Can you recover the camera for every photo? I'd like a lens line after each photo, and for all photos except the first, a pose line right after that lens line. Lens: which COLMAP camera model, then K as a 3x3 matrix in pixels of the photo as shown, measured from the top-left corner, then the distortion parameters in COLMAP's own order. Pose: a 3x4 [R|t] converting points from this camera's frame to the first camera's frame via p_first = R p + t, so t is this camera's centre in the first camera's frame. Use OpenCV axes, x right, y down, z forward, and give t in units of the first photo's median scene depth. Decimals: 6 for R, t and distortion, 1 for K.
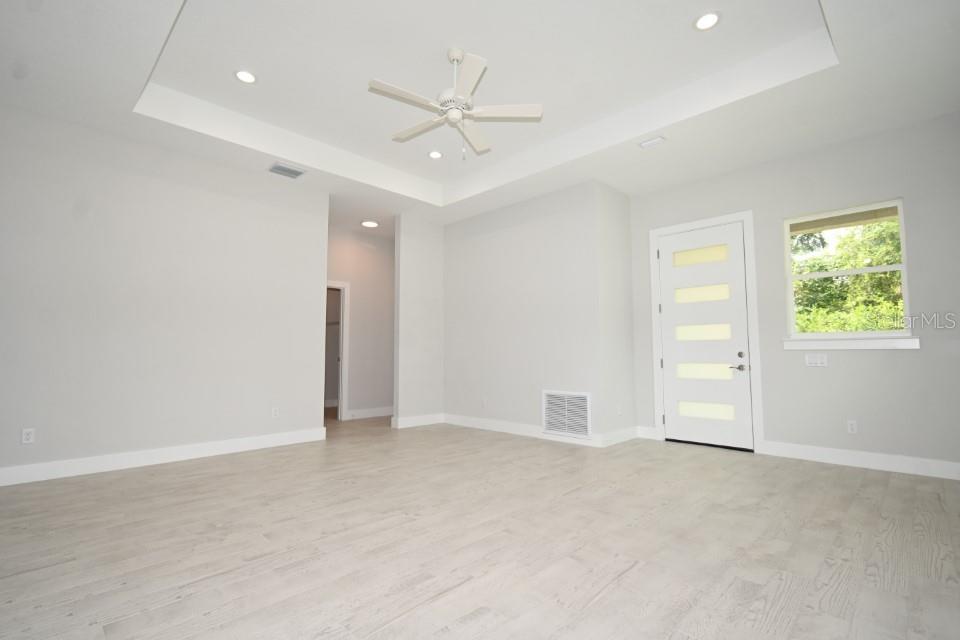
lens RADIAL K [[443.8, 0, 481.2], [0, 443.8, 322.2], [0, 0, 1]] dist [0.002888, -0.000723]
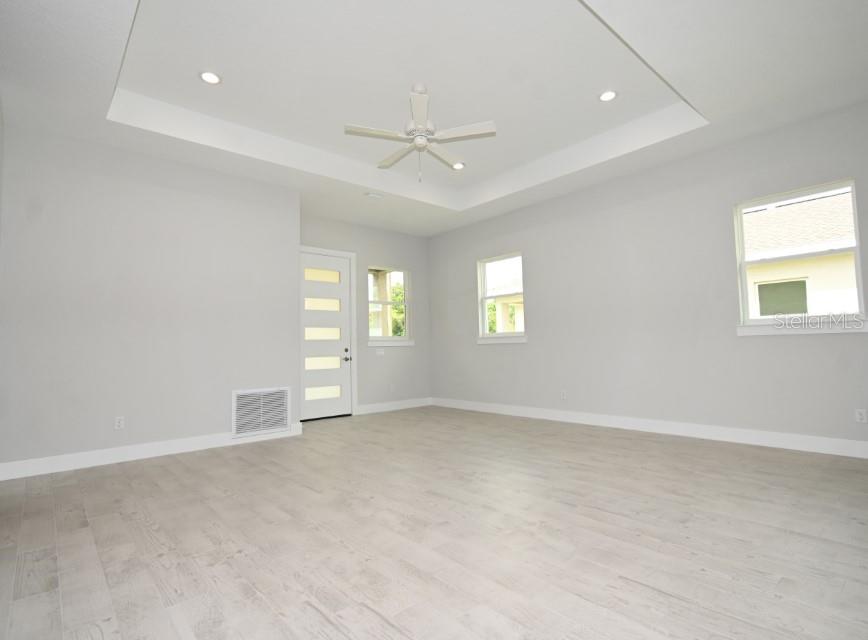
lens RADIAL K [[443.3, 0, 431.4], [0, 443.3, 318.7], [0, 0, 1]] dist [-0.033463, -0.000215]
pose [[0.089338, 0.065290, 0.993859, -0.807714], [-0.049366, 0.996913, -0.061053, 0.044737], [-0.994777, -0.043609, 0.092286, 0.578494]]
